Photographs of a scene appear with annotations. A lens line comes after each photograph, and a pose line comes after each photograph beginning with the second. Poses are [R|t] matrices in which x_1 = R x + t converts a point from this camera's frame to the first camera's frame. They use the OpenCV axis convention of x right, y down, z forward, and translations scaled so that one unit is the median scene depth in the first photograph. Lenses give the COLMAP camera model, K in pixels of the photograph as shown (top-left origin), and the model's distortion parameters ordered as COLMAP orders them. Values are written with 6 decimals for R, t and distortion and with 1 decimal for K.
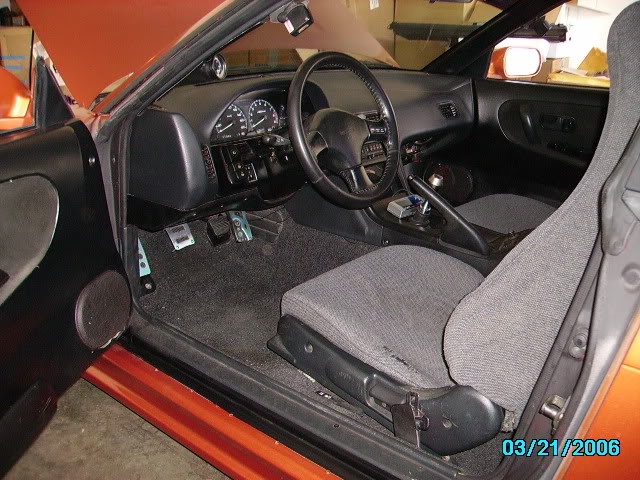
lens RADIAL K [[638.7, 0, 320.0], [0, 638.7, 240.0], [0, 0, 1]] dist [-0.152467, 0.110641]
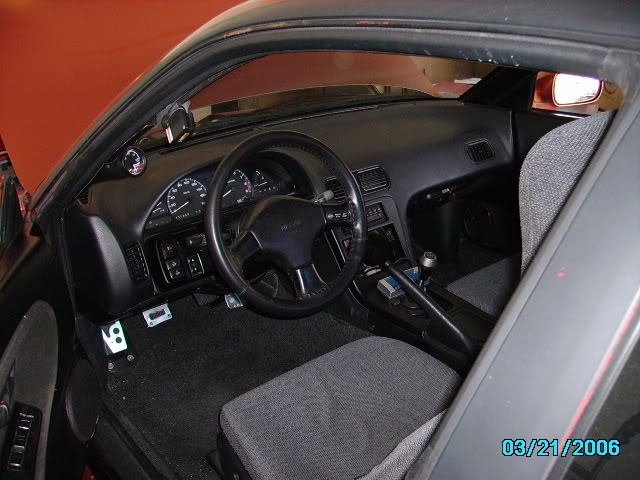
lens RADIAL K [[638.7, 0, 320.0], [0, 638.7, 240.0], [0, 0, 1]] dist [-0.152467, 0.110641]
pose [[0.976764, 0.012518, -0.213953, 0.222731], [-0.001352, 0.998633, 0.052255, -0.164452], [0.214315, -0.050752, 0.975445, 0.143929]]
